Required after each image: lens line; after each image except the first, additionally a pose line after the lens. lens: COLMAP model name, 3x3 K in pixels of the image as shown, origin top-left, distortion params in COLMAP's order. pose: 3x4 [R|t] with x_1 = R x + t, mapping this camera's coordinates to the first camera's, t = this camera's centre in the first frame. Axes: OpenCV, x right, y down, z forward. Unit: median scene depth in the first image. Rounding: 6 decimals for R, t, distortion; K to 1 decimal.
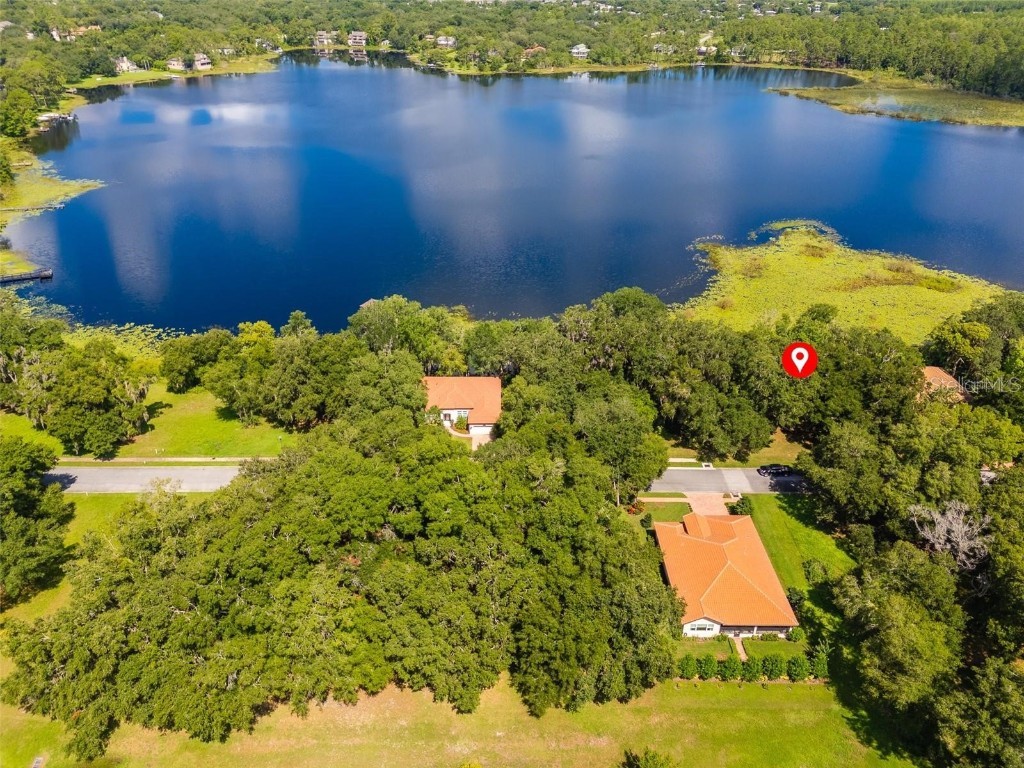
lens RADIAL K [[717.1, 0, 507.2], [0, 717.1, 380.7], [0, 0, 1]] dist [0.027764, -0.019671]
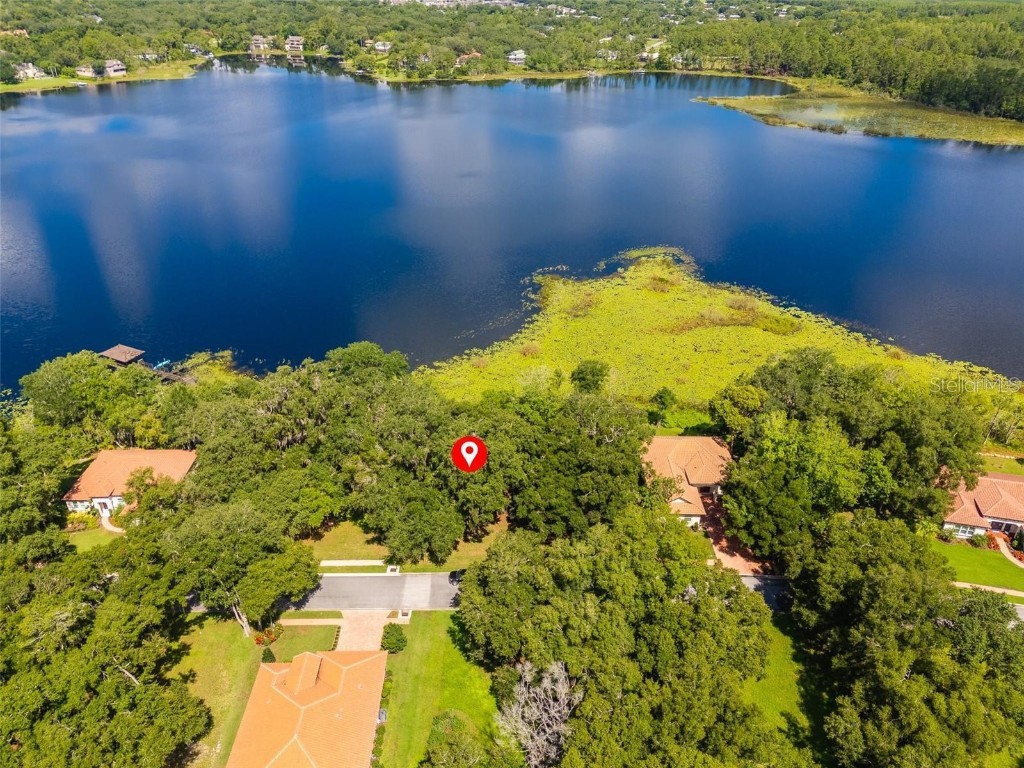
lens RADIAL K [[717.1, 0, 513.3], [0, 717.1, 389.0], [0, 0, 1]] dist [0.027764, -0.019671]
pose [[0.999973, -0.002651, 0.006844, 0.092987], [0.002617, 0.999984, 0.005044, -0.021175], [-0.006857, -0.005026, 0.999964, 0.039375]]
